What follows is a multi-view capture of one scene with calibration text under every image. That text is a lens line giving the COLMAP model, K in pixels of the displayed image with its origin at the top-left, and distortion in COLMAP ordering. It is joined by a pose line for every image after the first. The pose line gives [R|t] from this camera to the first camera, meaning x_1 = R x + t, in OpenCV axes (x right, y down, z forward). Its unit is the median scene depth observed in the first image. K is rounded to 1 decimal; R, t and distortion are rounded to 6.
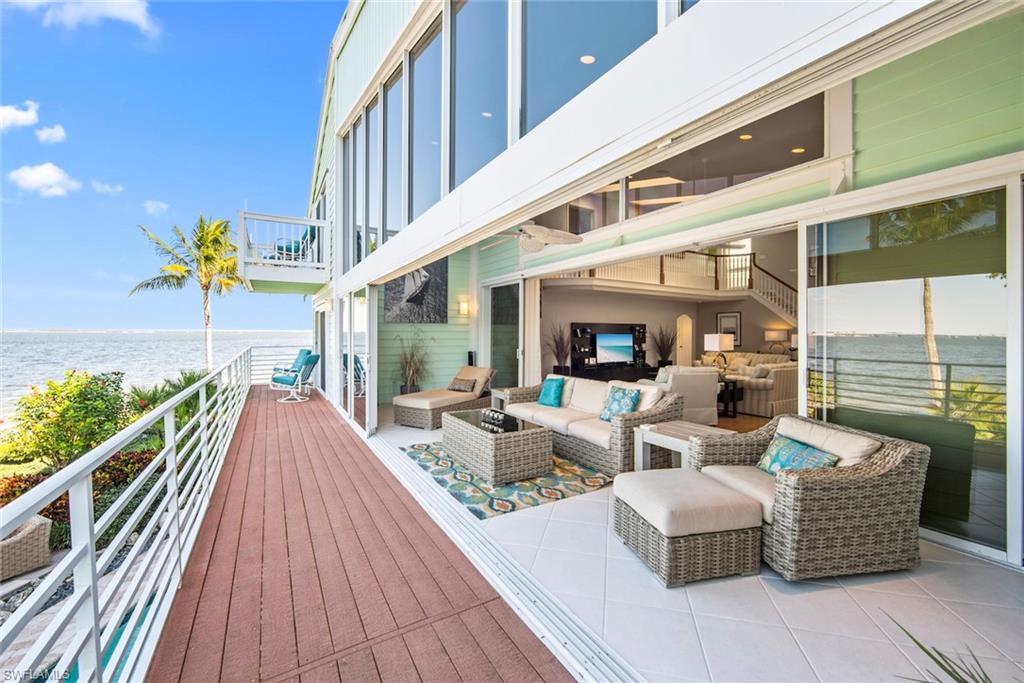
lens RADIAL K [[422.1, 0, 518.4], [0, 422.1, 336.0], [0, 0, 1]] dist [-0.014714, -0.000084]
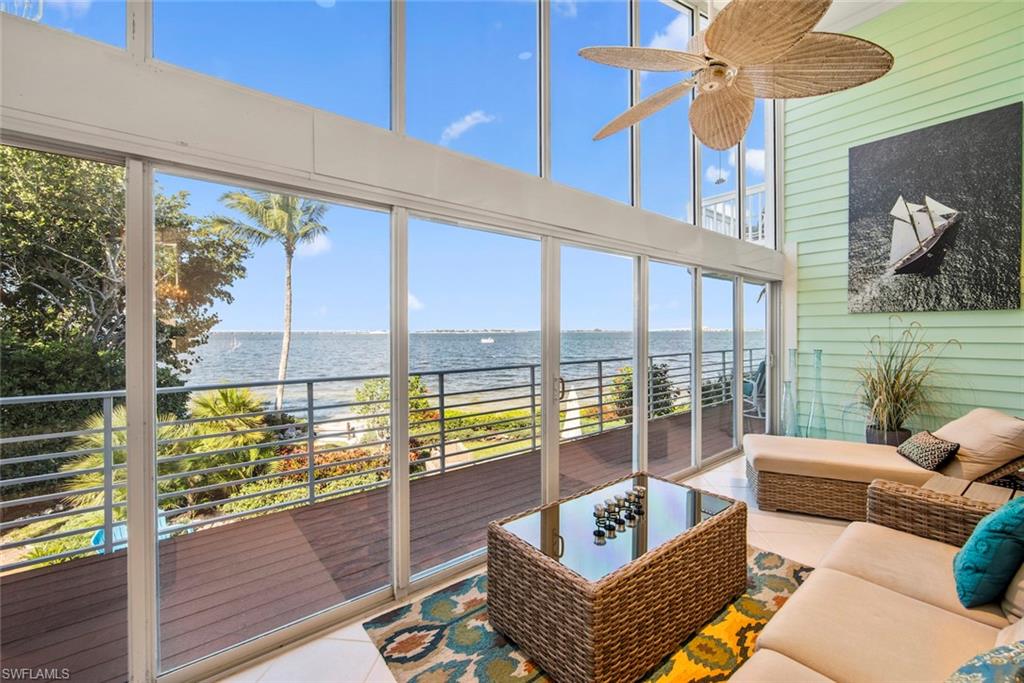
lens RADIAL K [[422.1, 0, 518.4], [0, 422.1, 336.0], [0, 0, 1]] dist [-0.014714, -0.000084]
pose [[0.084695, 0.007996, -0.996375, 0.494683], [0.001563, 0.999966, 0.008158, -0.012410], [0.996406, -0.002249, 0.084679, 1.027348]]
